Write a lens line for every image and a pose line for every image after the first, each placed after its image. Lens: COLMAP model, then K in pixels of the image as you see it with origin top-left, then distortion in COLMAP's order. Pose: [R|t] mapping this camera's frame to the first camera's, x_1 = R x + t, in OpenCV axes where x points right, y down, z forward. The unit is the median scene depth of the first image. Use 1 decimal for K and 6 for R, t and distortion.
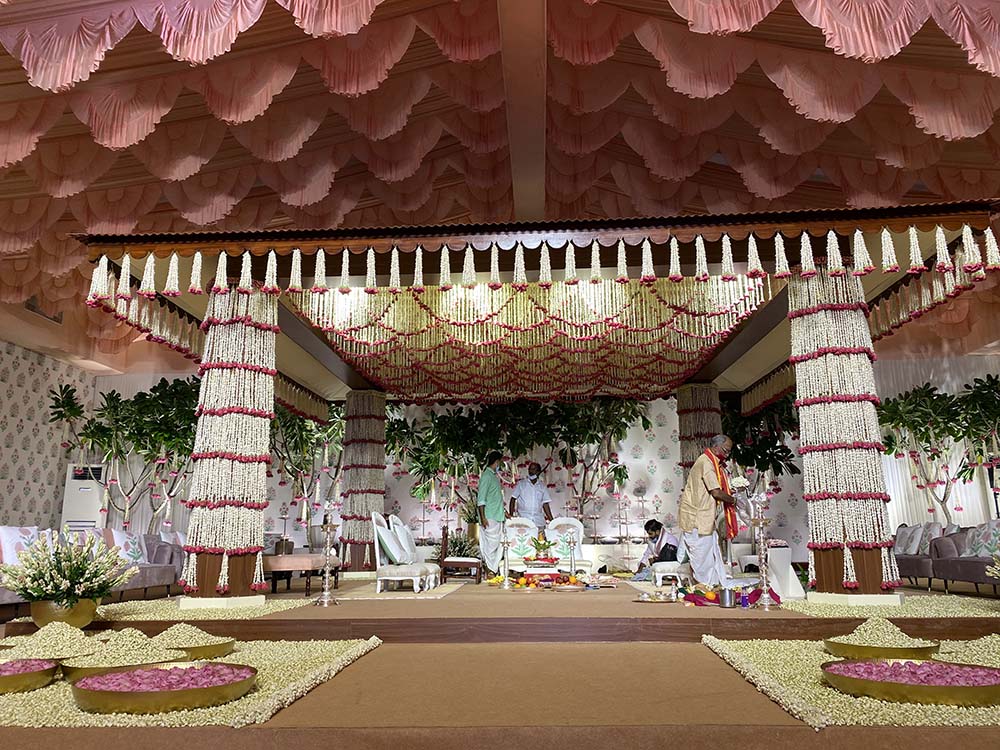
lens RADIAL K [[762.8, 0, 500.7], [0, 762.8, 372.9], [0, 0, 1]] dist [0.054138, -0.095986]
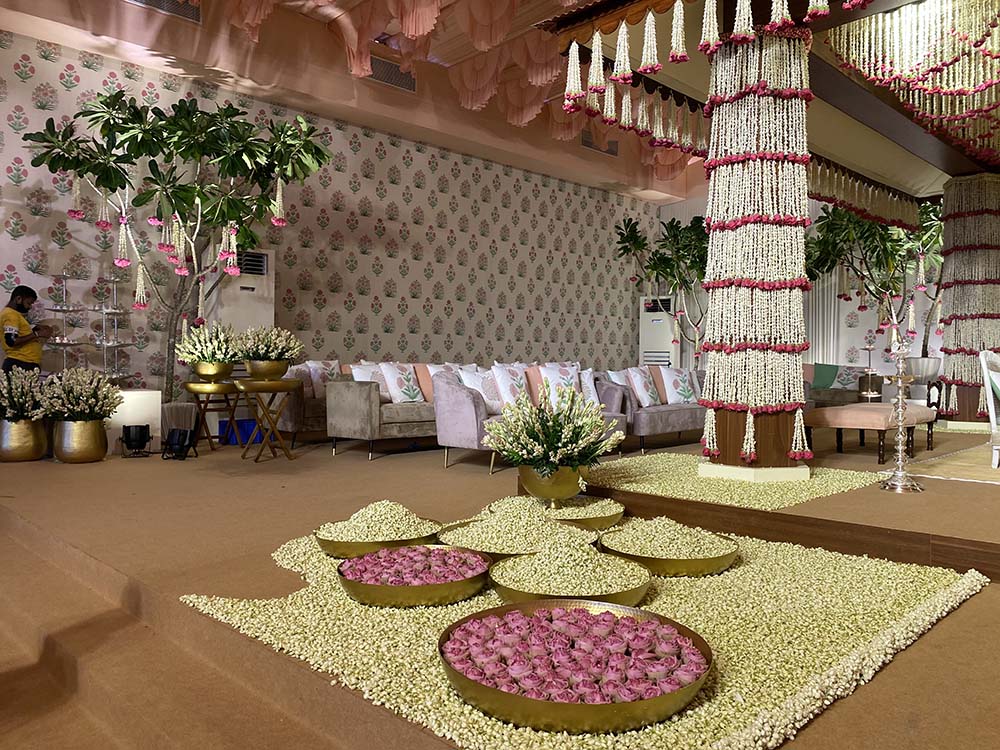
lens RADIAL K [[762.8, 0, 500.7], [0, 762.8, 372.9], [0, 0, 1]] dist [0.054138, -0.095986]
pose [[0.736449, 0.017995, -0.676254, -0.025445], [0.137117, 0.974926, 0.175265, 0.028475], [0.662451, -0.221800, 0.715516, 0.274110]]
